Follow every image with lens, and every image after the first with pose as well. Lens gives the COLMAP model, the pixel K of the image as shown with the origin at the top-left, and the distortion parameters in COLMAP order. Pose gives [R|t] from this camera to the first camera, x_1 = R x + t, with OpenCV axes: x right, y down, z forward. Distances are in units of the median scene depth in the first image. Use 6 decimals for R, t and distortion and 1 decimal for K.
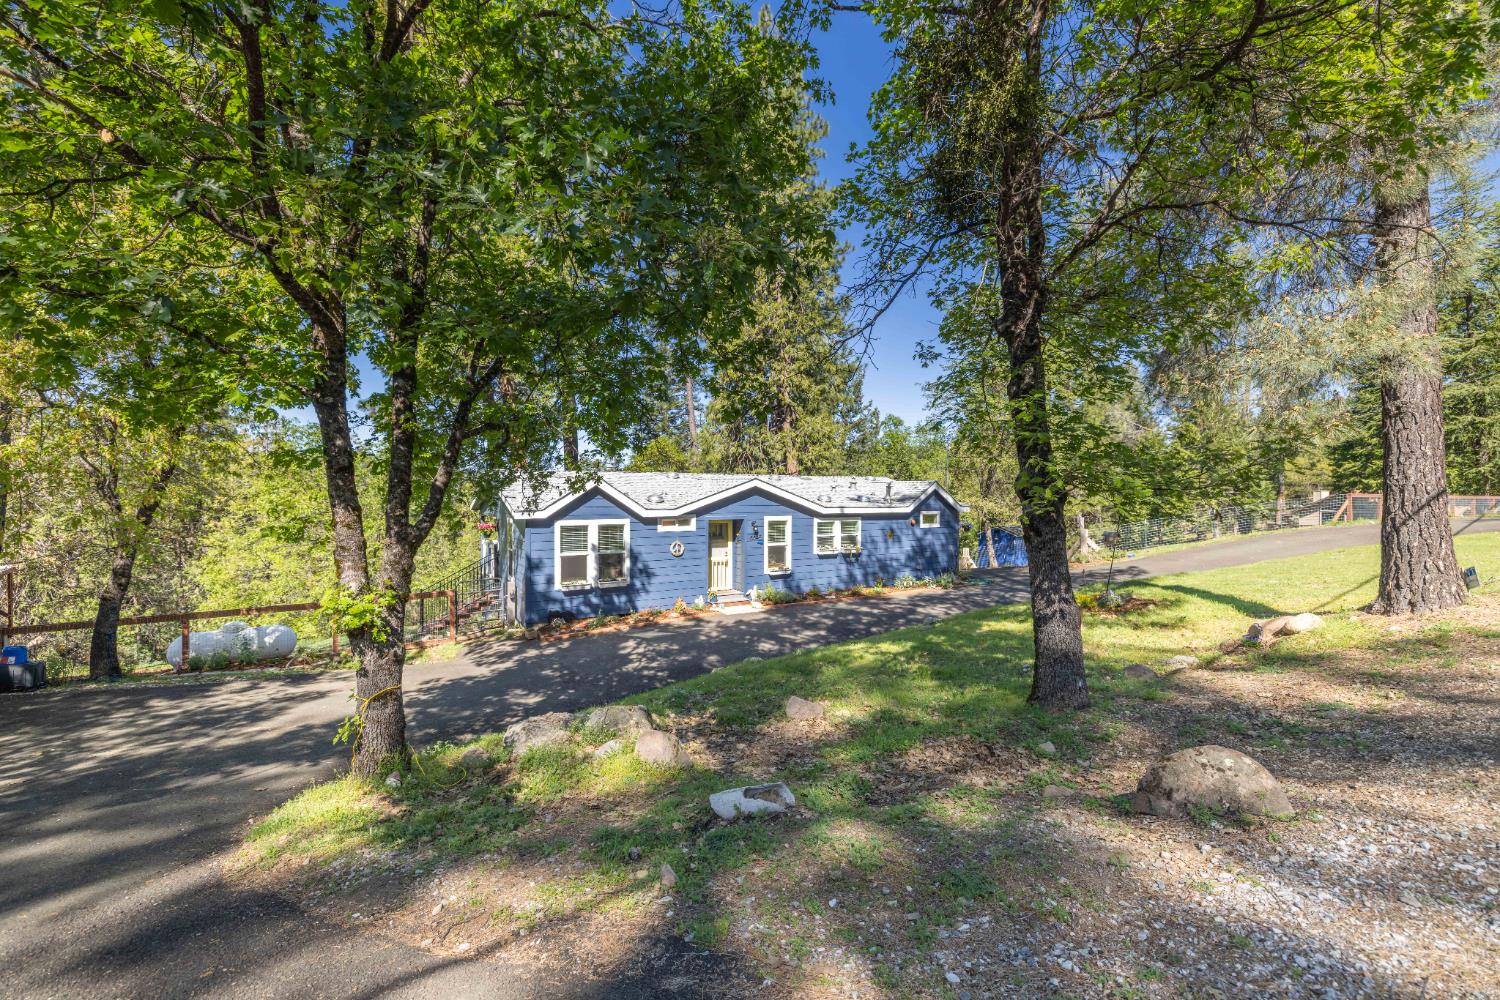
lens RADIAL K [[626.3, 0, 756.9], [0, 626.3, 502.6], [0, 0, 1]] dist [0.005167, -0.000125]
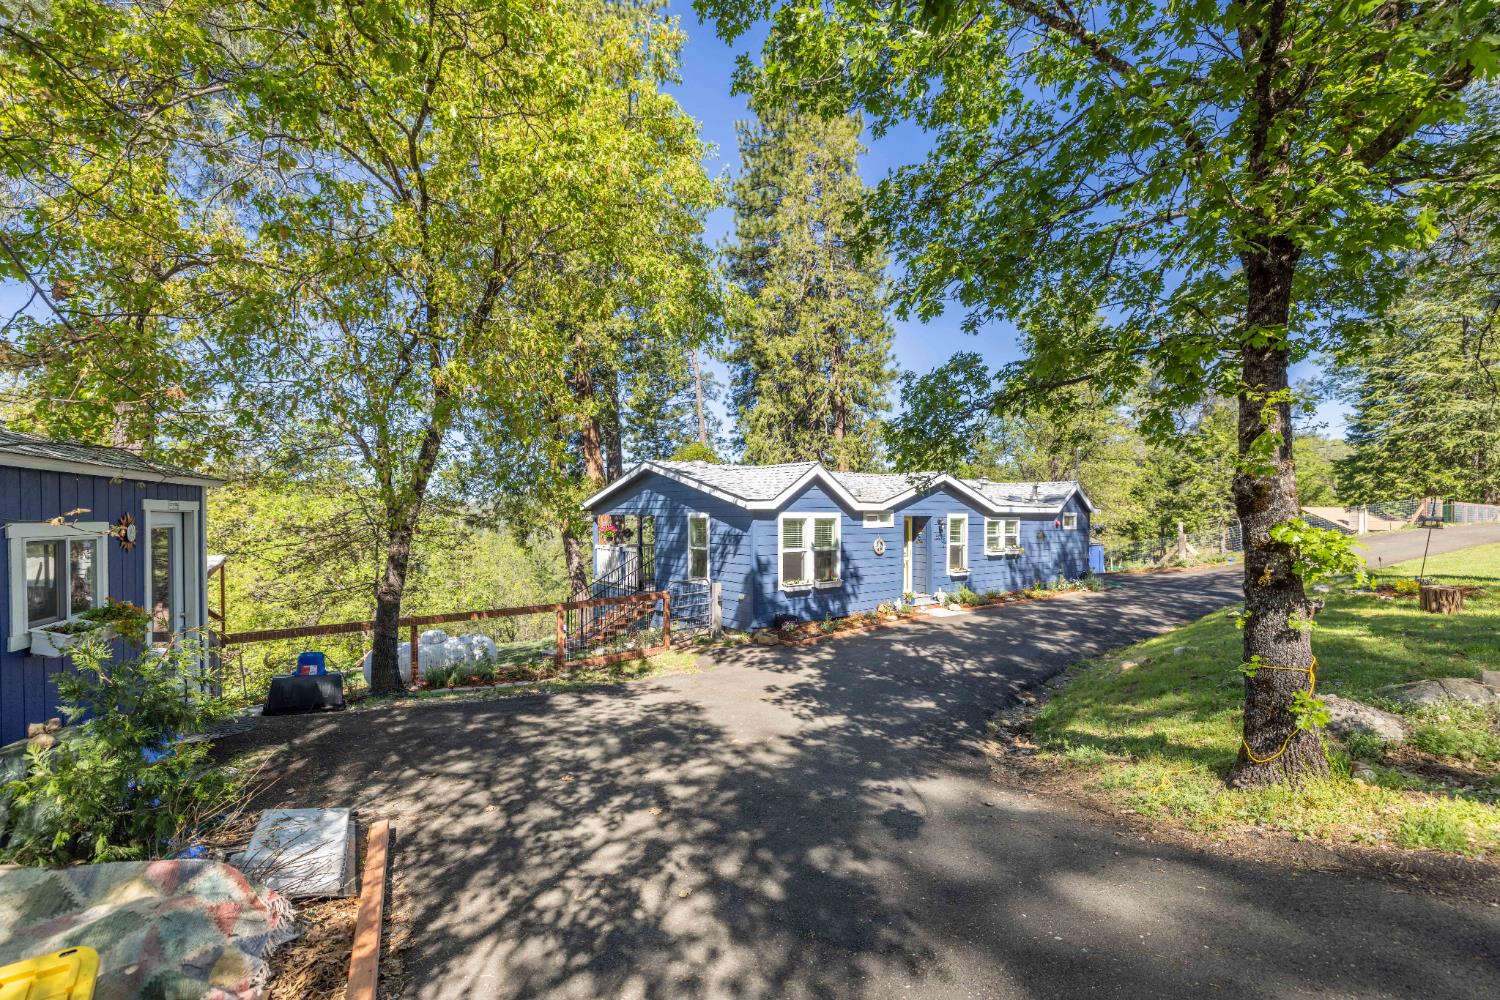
lens RADIAL K [[626.3, 0, 746.9], [0, 626.3, 505.4], [0, 0, 1]] dist [0.005167, -0.000125]
pose [[0.994091, -0.001890, 0.108531, -0.434560], [0.006395, 0.999132, -0.041173, 0.051848], [-0.108358, 0.041624, 0.993240, 0.115831]]
